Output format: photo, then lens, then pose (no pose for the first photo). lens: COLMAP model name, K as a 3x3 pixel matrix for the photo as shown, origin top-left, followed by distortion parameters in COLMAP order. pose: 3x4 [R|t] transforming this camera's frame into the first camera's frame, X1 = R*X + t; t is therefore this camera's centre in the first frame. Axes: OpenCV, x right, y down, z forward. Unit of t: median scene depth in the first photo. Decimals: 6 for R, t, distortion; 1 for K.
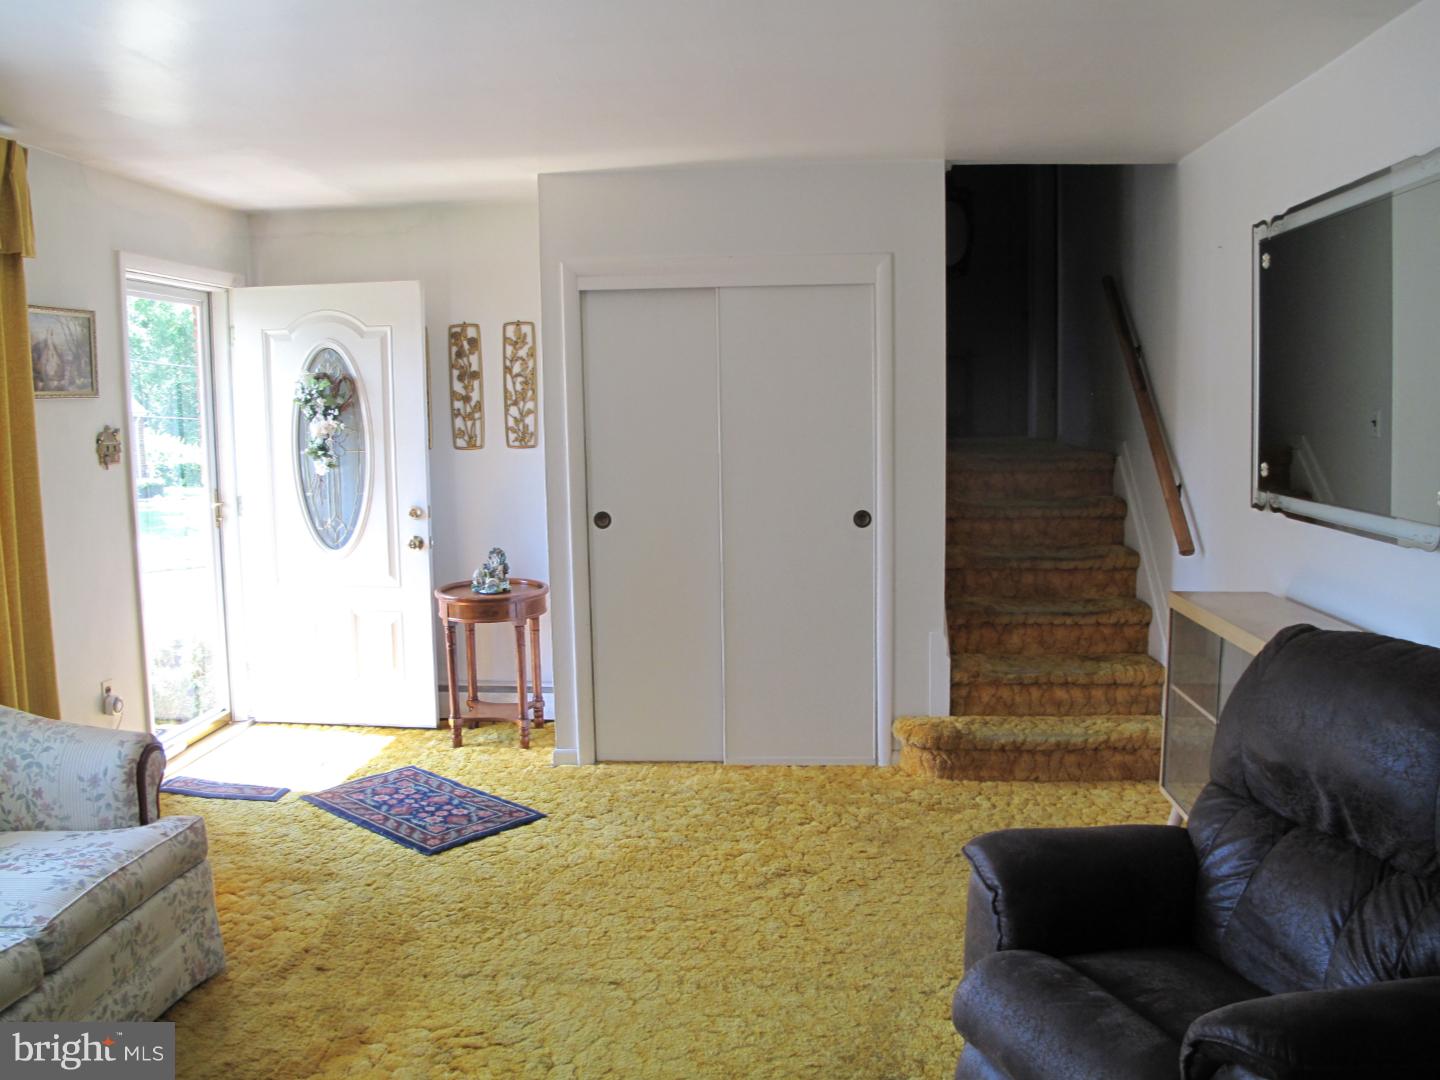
lens RADIAL K [[1194.8, 0, 720.0], [0, 1194.8, 540.0], [0, 0, 1]] dist [-0.137841, 0.101741]
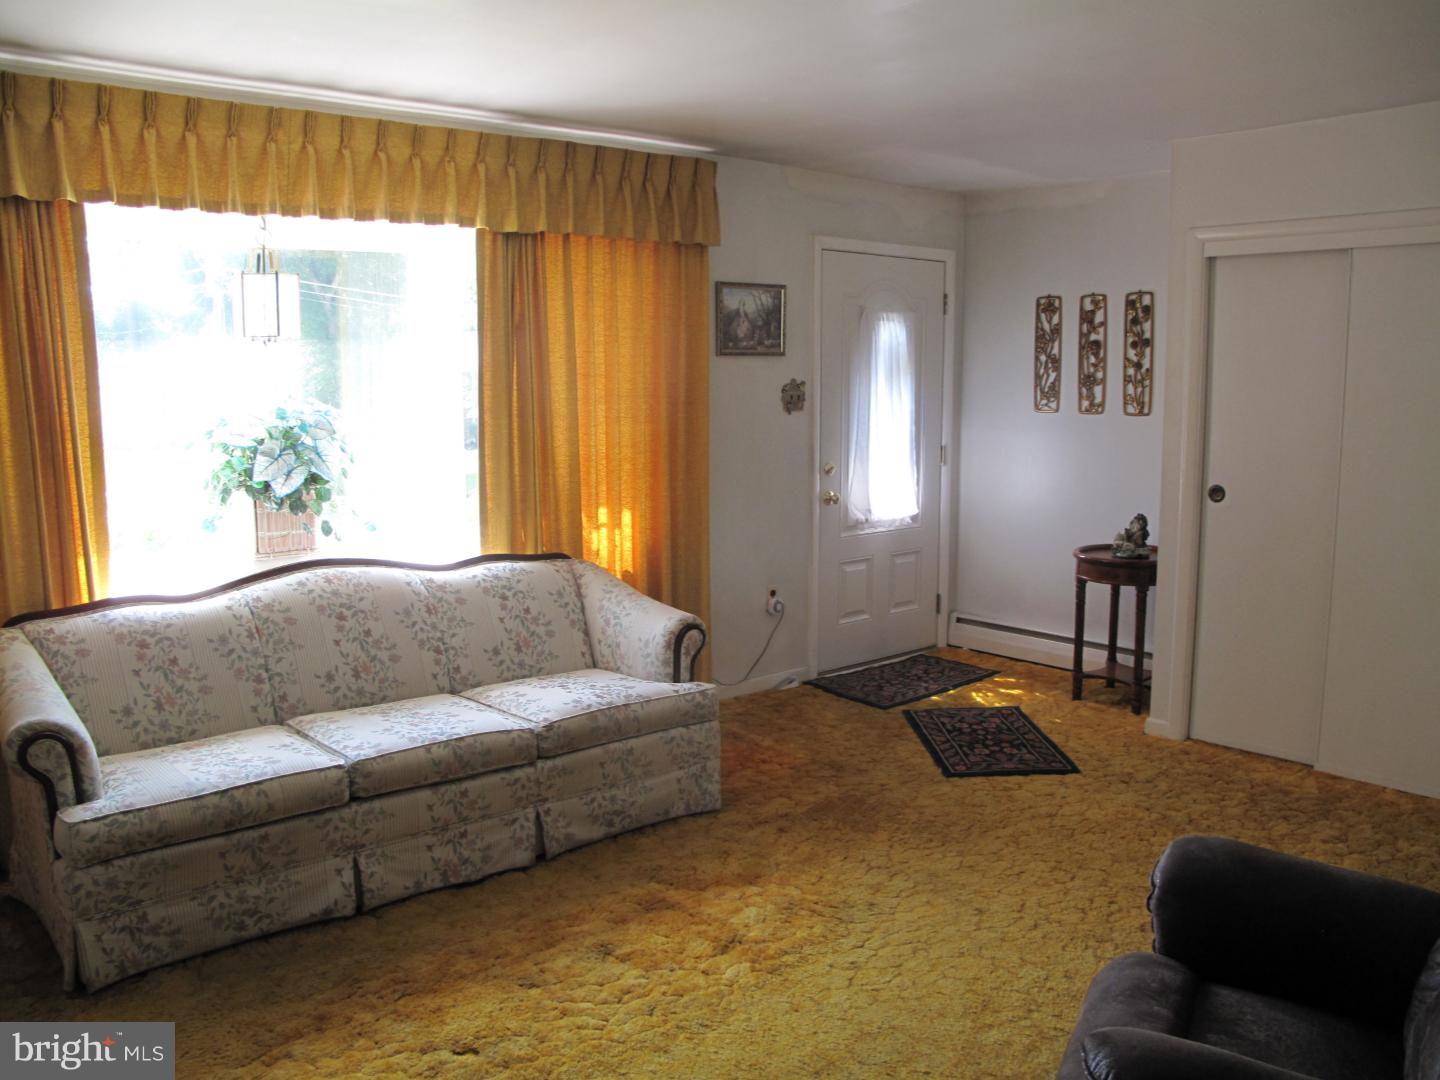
lens RADIAL K [[1194.8, 0, 720.0], [0, 1194.8, 540.0], [0, 0, 1]] dist [-0.137841, 0.101741]
pose [[0.722483, 0.110504, -0.682501, 0.306623], [-0.091730, 0.993738, 0.063793, -0.003167], [0.685277, 0.016517, 0.728095, 0.037256]]
